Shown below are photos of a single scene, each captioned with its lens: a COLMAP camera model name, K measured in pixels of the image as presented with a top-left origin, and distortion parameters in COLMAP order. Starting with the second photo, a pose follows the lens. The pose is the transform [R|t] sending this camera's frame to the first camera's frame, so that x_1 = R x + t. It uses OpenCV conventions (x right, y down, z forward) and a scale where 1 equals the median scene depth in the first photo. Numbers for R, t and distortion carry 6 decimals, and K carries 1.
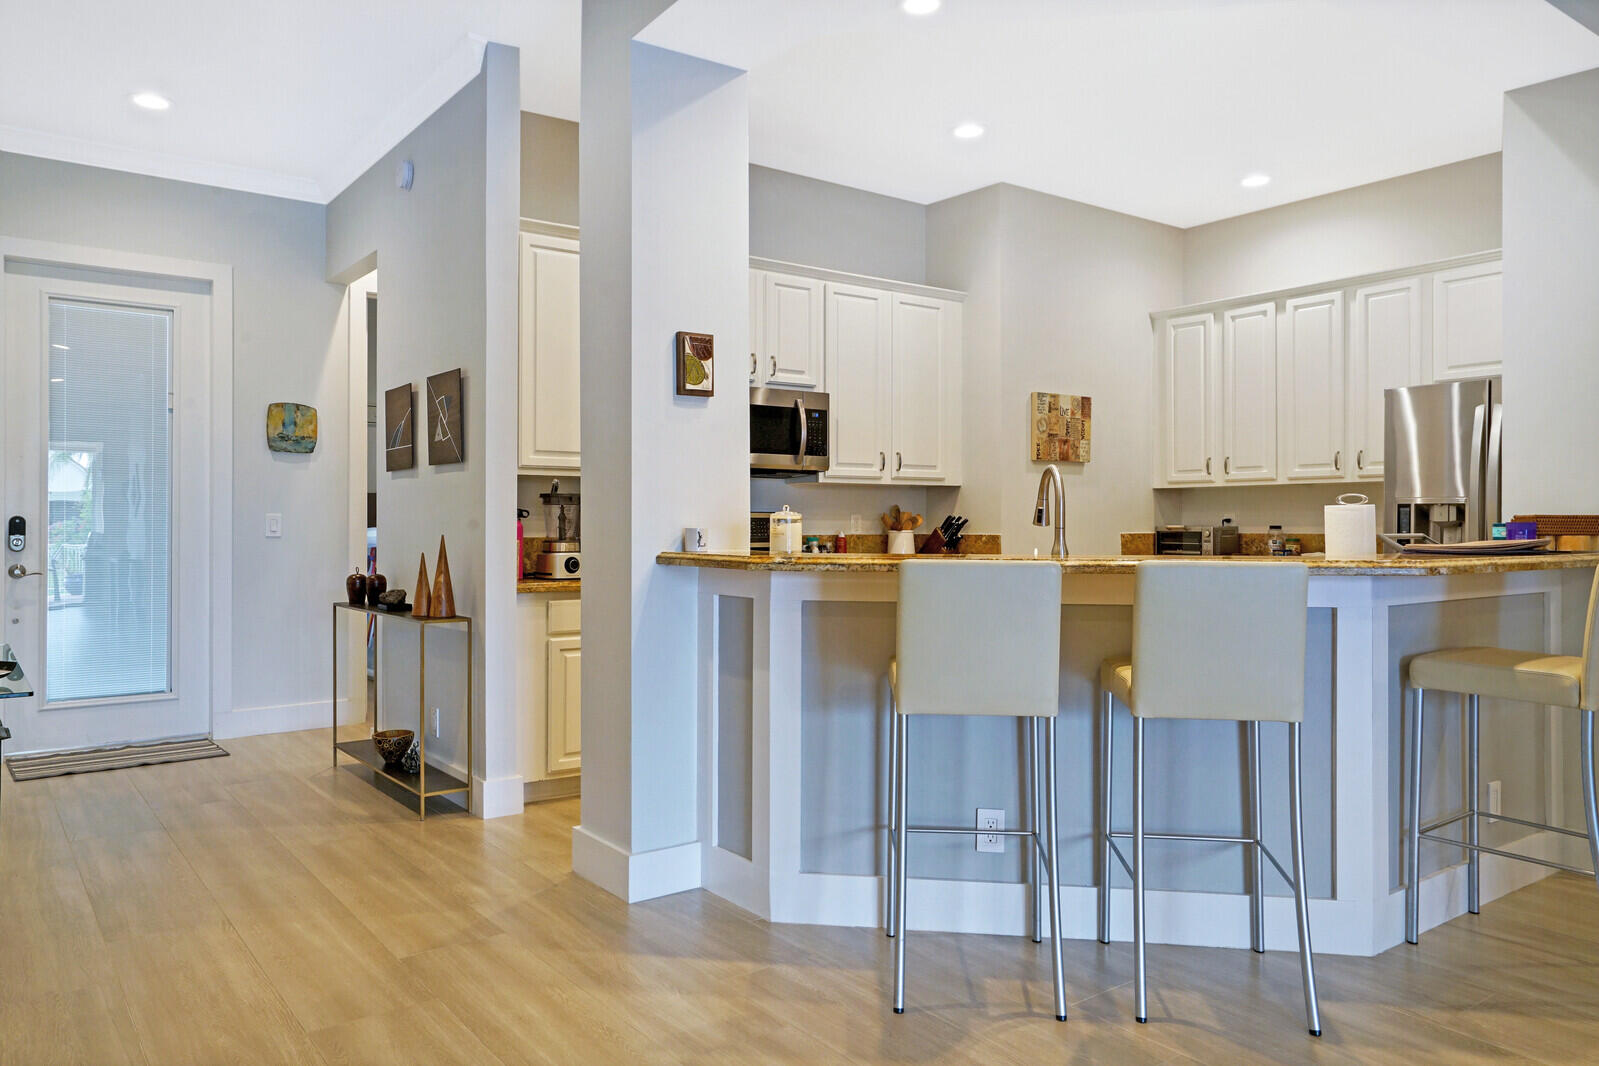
lens RADIAL K [[1123.8, 0, 799.5], [0, 1123.8, 533.0], [0, 0, 1]] dist [-0.002828, -0.000127]
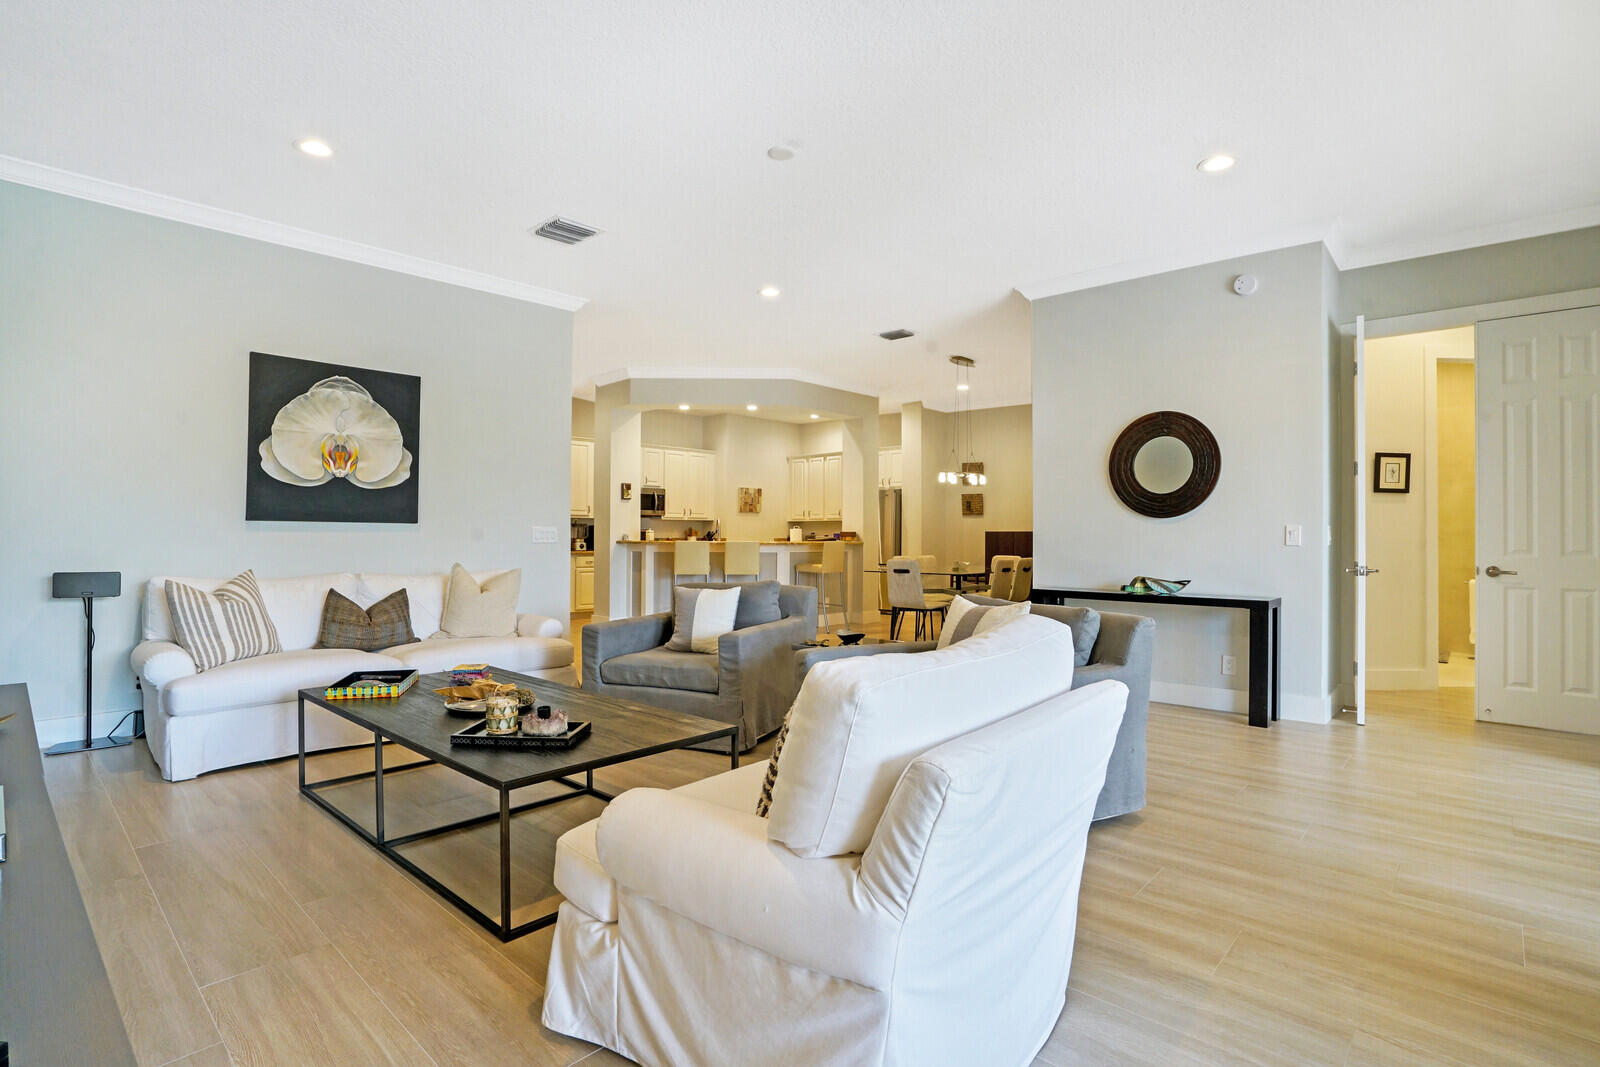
lens RADIAL K [[781.8, 0, 774.7], [0, 781.8, 531.1], [0, 0, 1]] dist [-0.038603, 0.000458]
pose [[0.989469, 0.005532, 0.144640, 0.014668], [-0.003403, 0.999882, -0.014958, 0.014406], [-0.144706, 0.014308, 0.989371, -1.051813]]
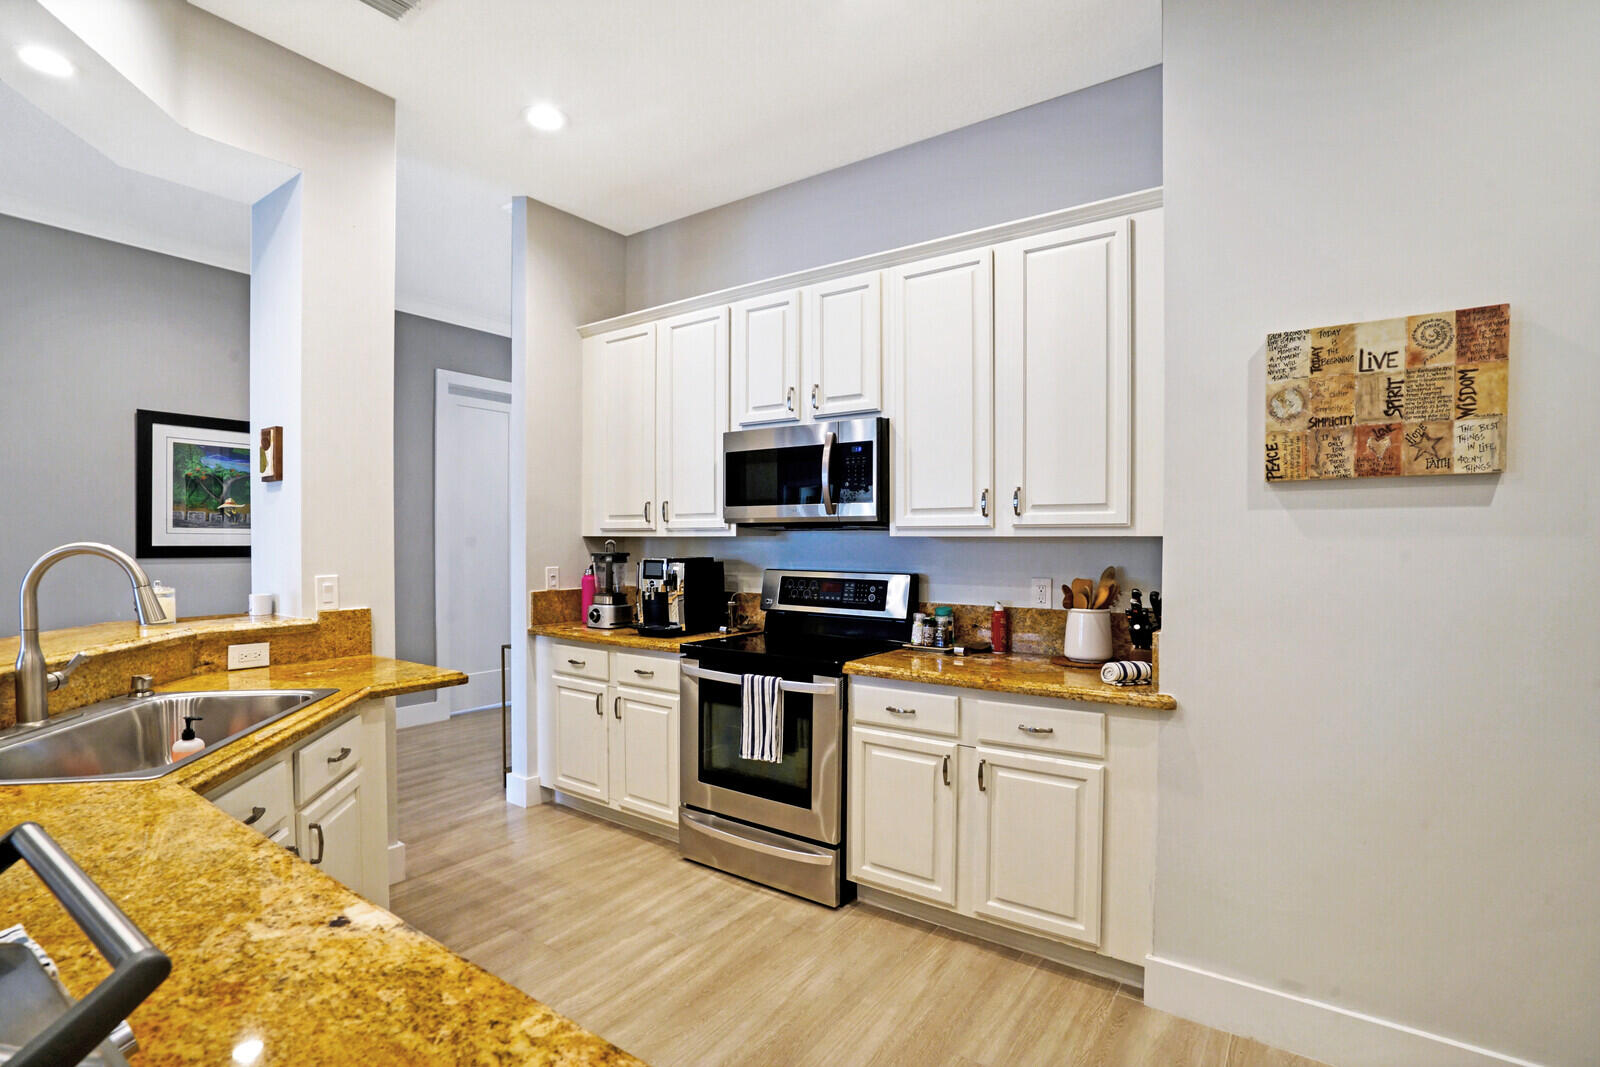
lens RADIAL K [[781.8, 0, 774.7], [0, 781.8, 531.1], [0, 0, 1]] dist [-0.038603, 0.000458]
pose [[0.268783, -0.005160, -0.963187, 0.507476], [-0.011976, 0.999890, -0.008698, -0.043524], [0.963126, 0.013873, 0.268692, 0.795388]]
